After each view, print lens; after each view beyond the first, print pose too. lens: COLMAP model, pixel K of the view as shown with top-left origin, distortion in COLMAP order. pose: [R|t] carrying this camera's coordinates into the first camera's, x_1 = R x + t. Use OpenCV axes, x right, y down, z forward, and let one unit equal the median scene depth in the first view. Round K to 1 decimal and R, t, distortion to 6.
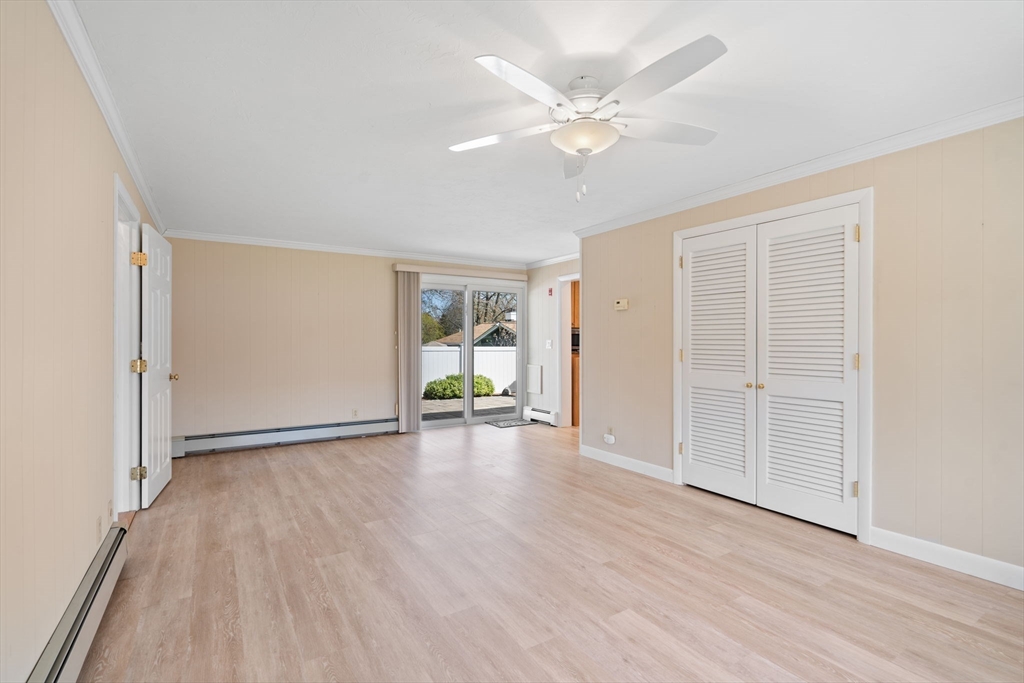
lens RADIAL K [[470.7, 0, 506.1], [0, 470.7, 341.7], [0, 0, 1]] dist [-0.006524, 0.000709]
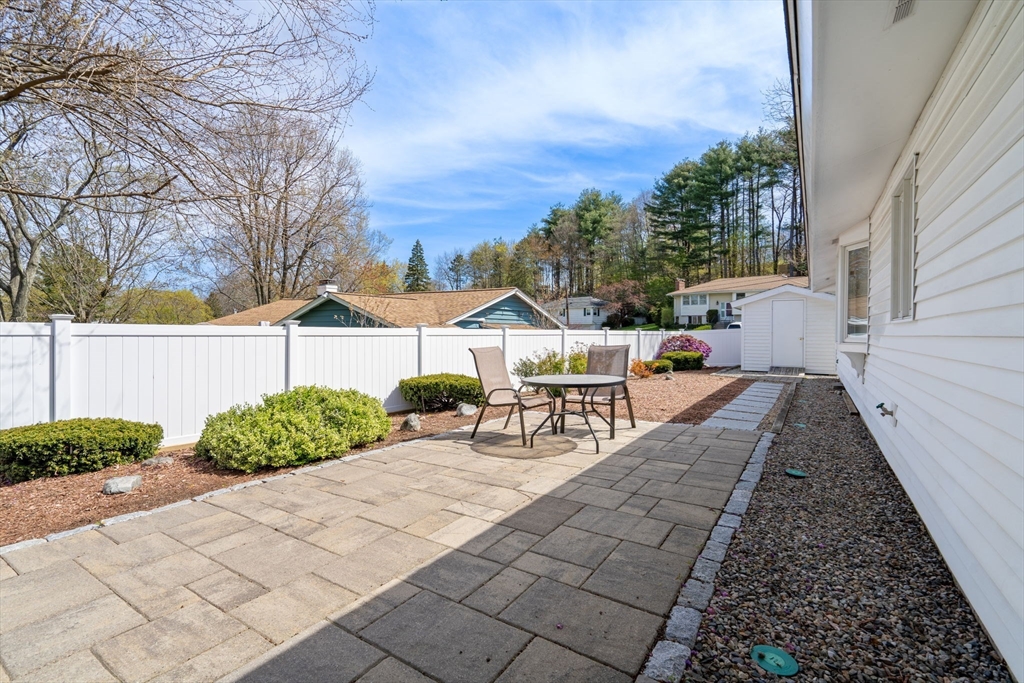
lens RADIAL K [[470.7, 0, 512.4], [0, 470.7, 333.6], [0, 0, 1]] dist [-0.006524, 0.000709]
pose [[0.905322, 0.000416, 0.424726, -0.114770], [-0.006062, 0.999910, 0.011943, 0.013393], [-0.424683, -0.013387, 0.905243, 0.593201]]
